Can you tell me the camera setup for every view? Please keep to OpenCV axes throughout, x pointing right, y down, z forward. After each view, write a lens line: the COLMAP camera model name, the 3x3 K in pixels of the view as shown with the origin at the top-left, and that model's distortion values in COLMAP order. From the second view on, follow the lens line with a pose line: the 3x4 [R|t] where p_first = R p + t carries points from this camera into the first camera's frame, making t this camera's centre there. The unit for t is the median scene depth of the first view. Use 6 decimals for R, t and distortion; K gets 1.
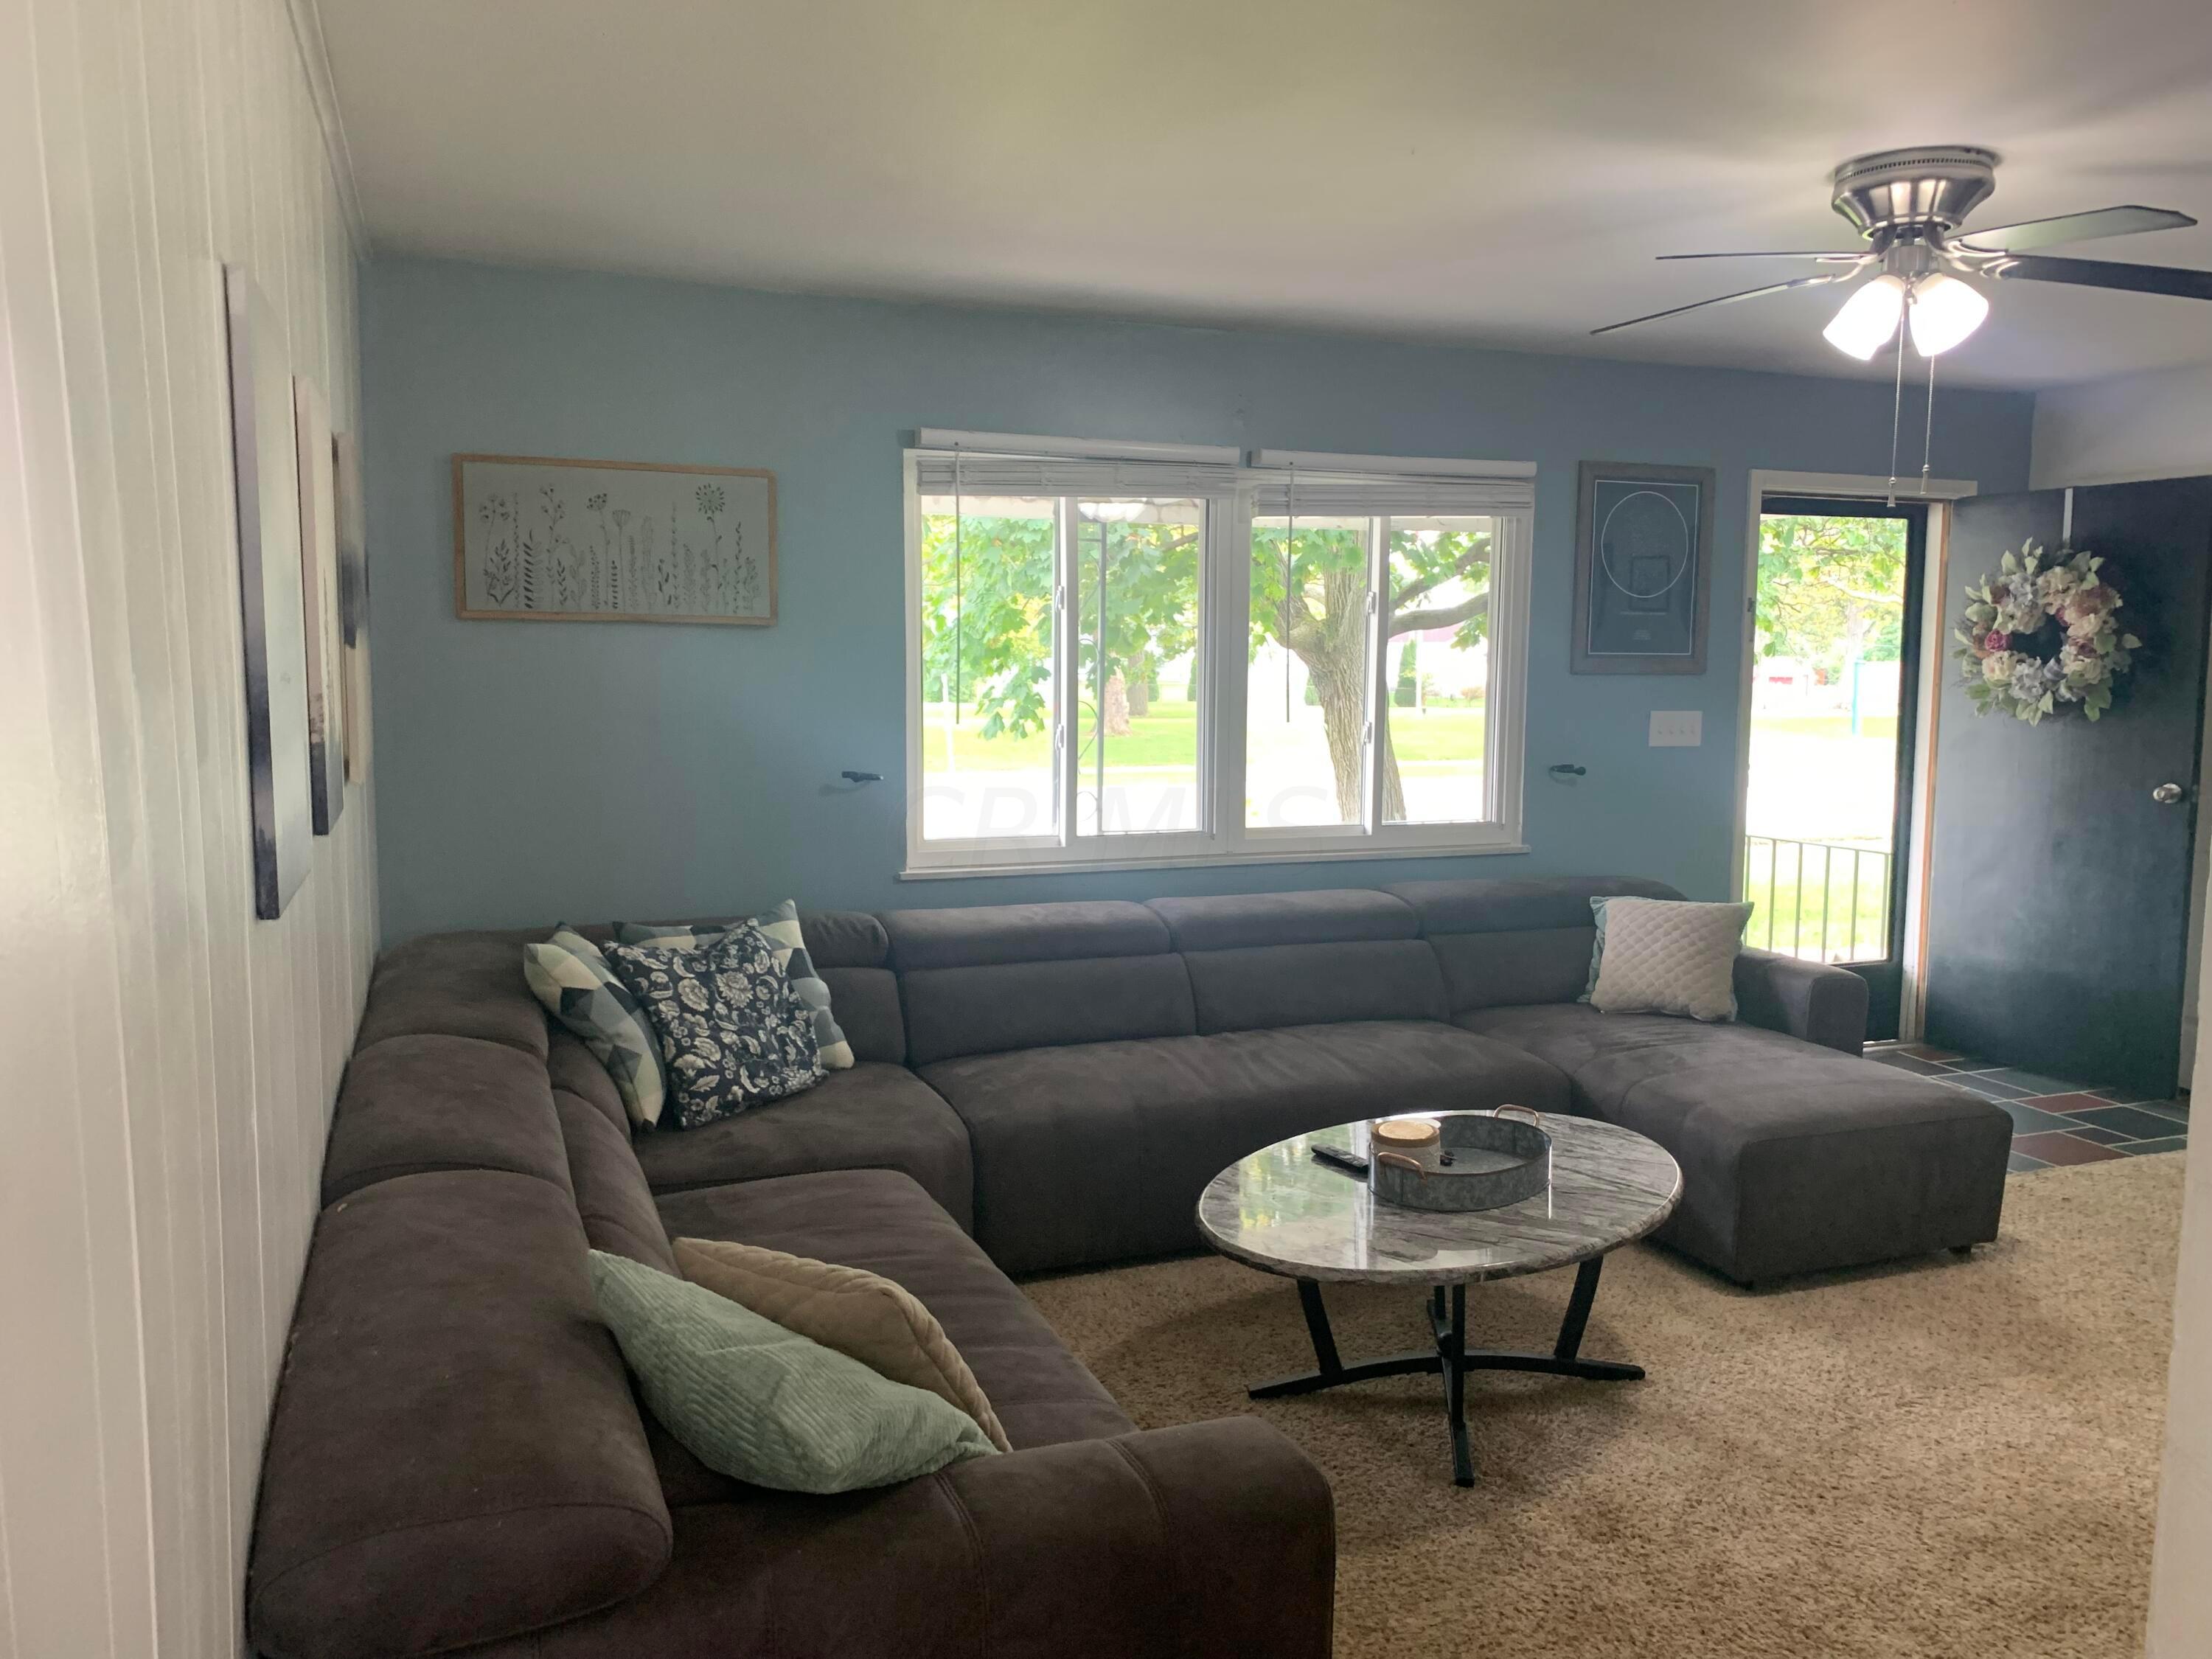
lens RADIAL K [[1684.5, 0, 1101.3], [0, 1684.5, 828.4], [0, 0, 1]] dist [0.024703, -0.040436]
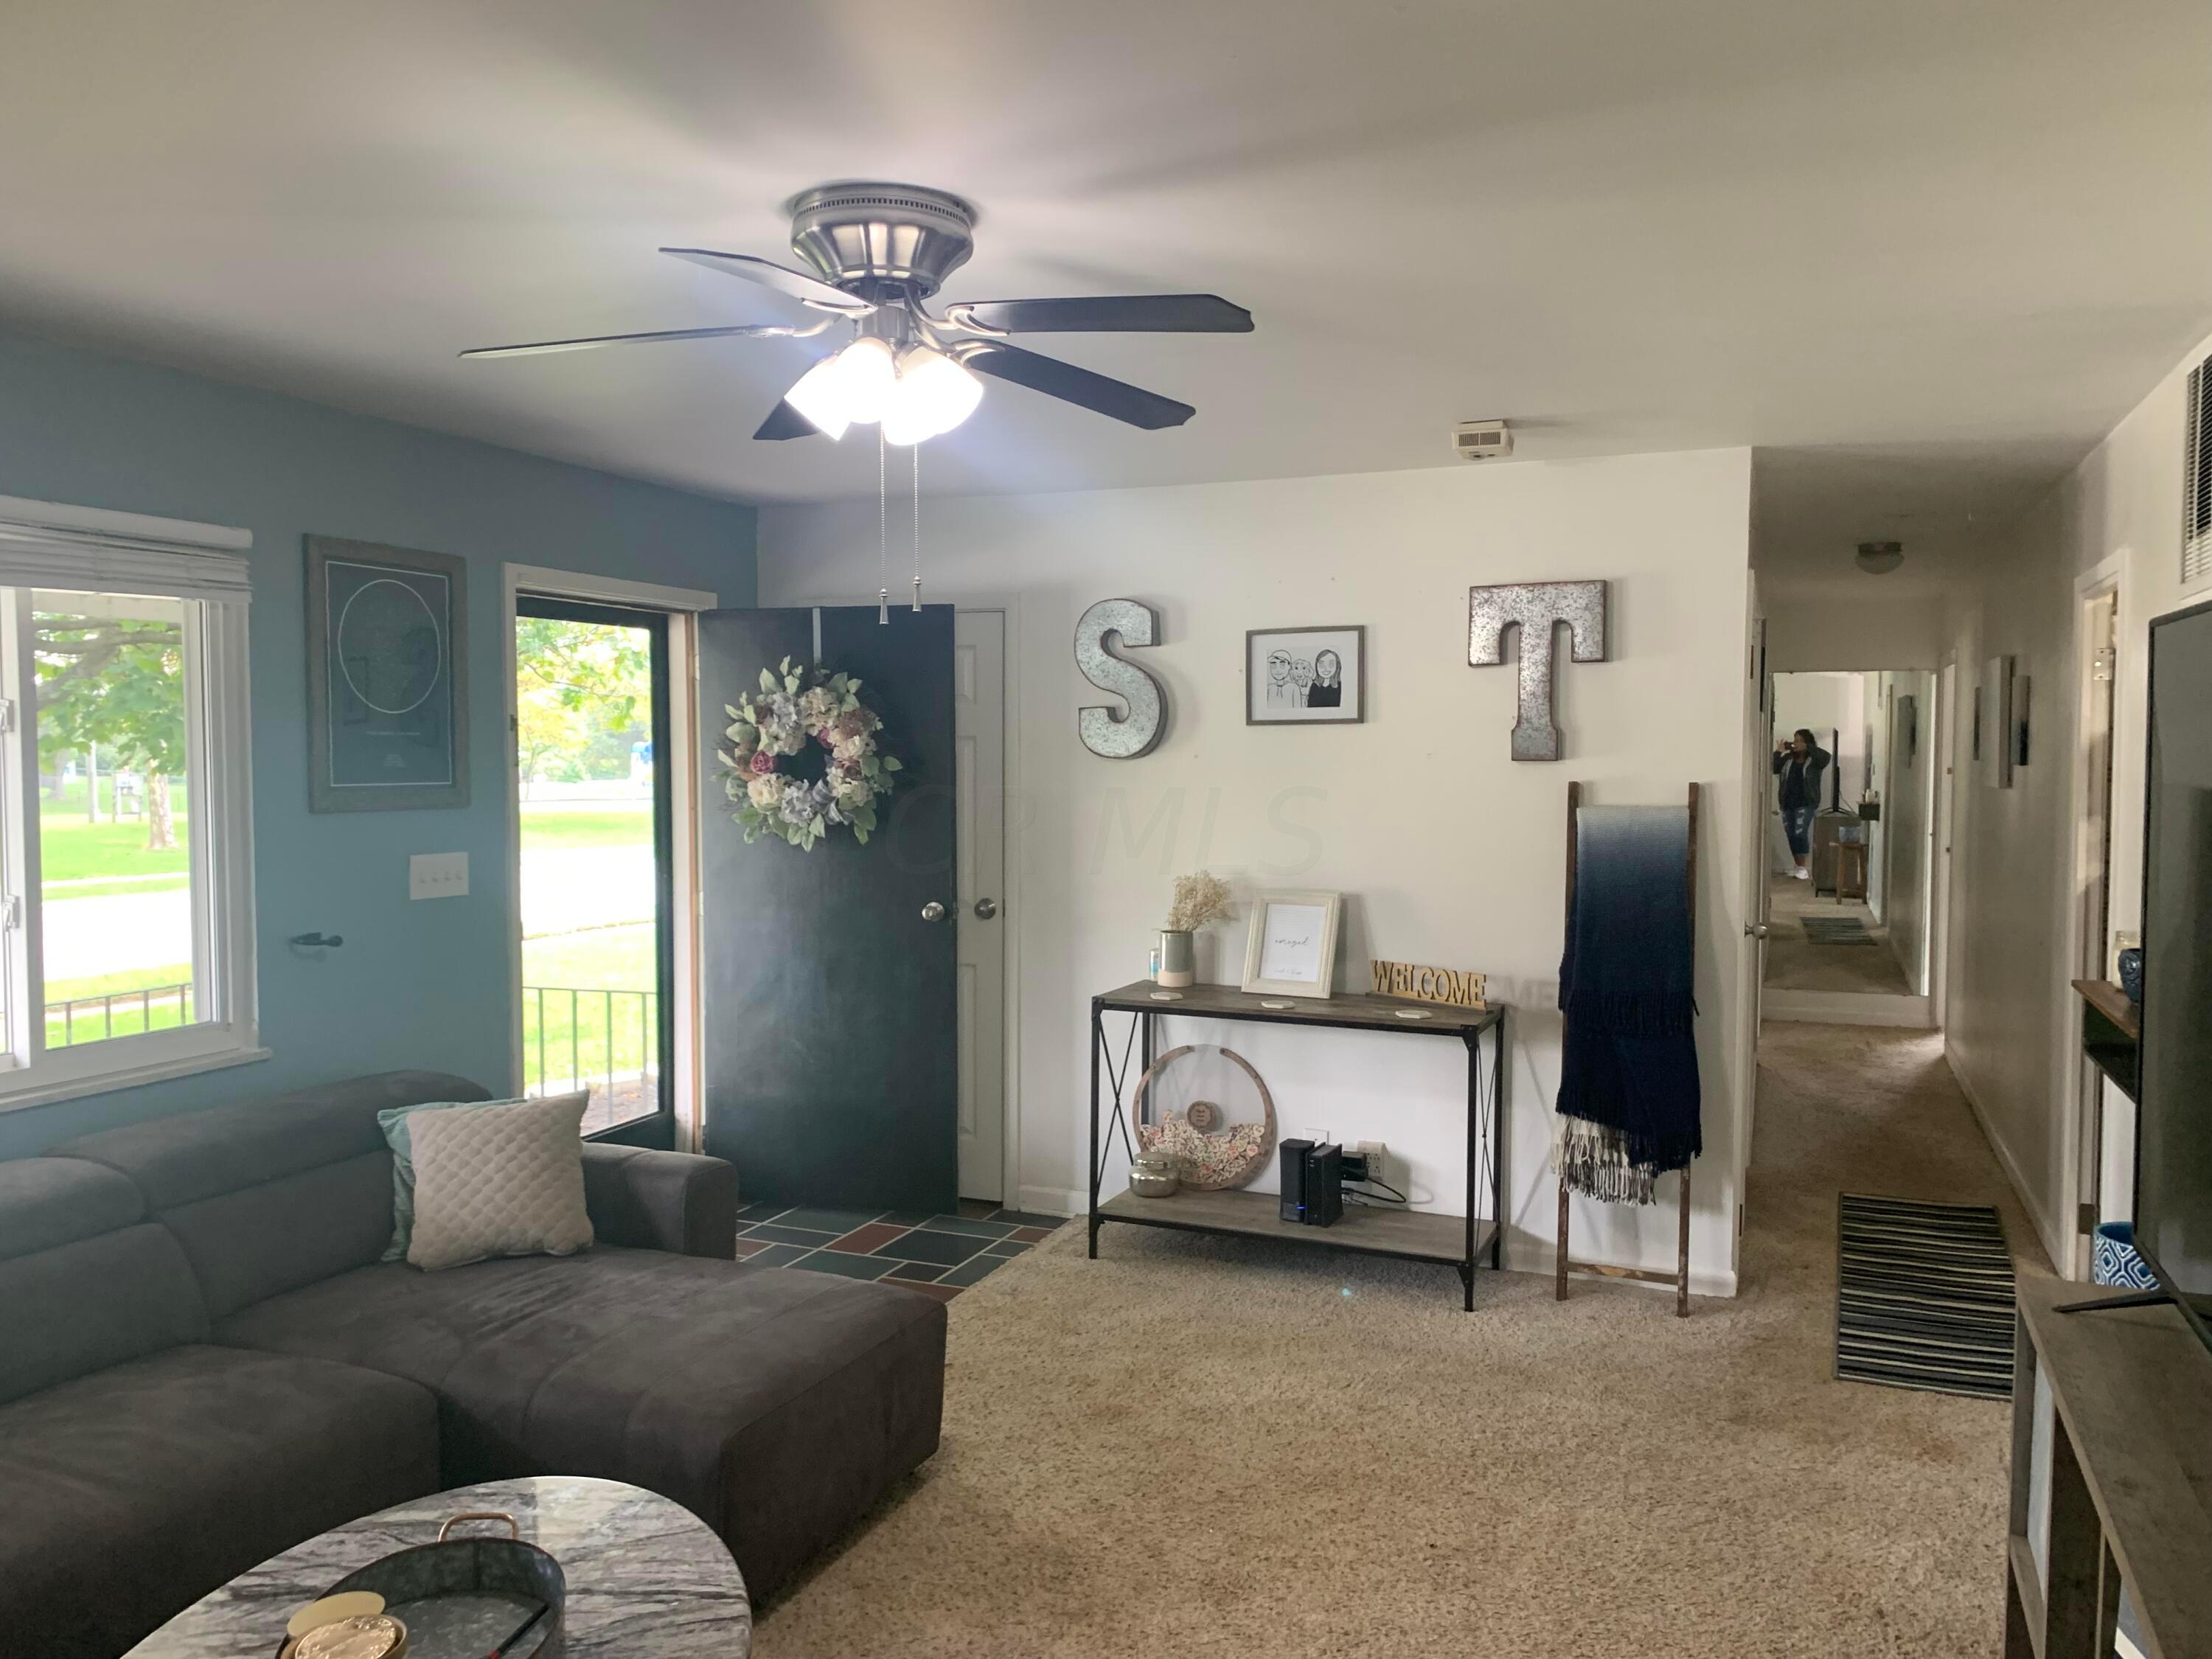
lens RADIAL K [[1684.5, 0, 1116.6], [0, 1684.5, 832.8], [0, 0, 1]] dist [0.024703, -0.040436]
pose [[0.676617, -0.041089, 0.735187, -0.033535], [0.080987, 0.996537, -0.018839, -0.040079], [-0.731868, 0.072287, 0.677602, 0.230022]]
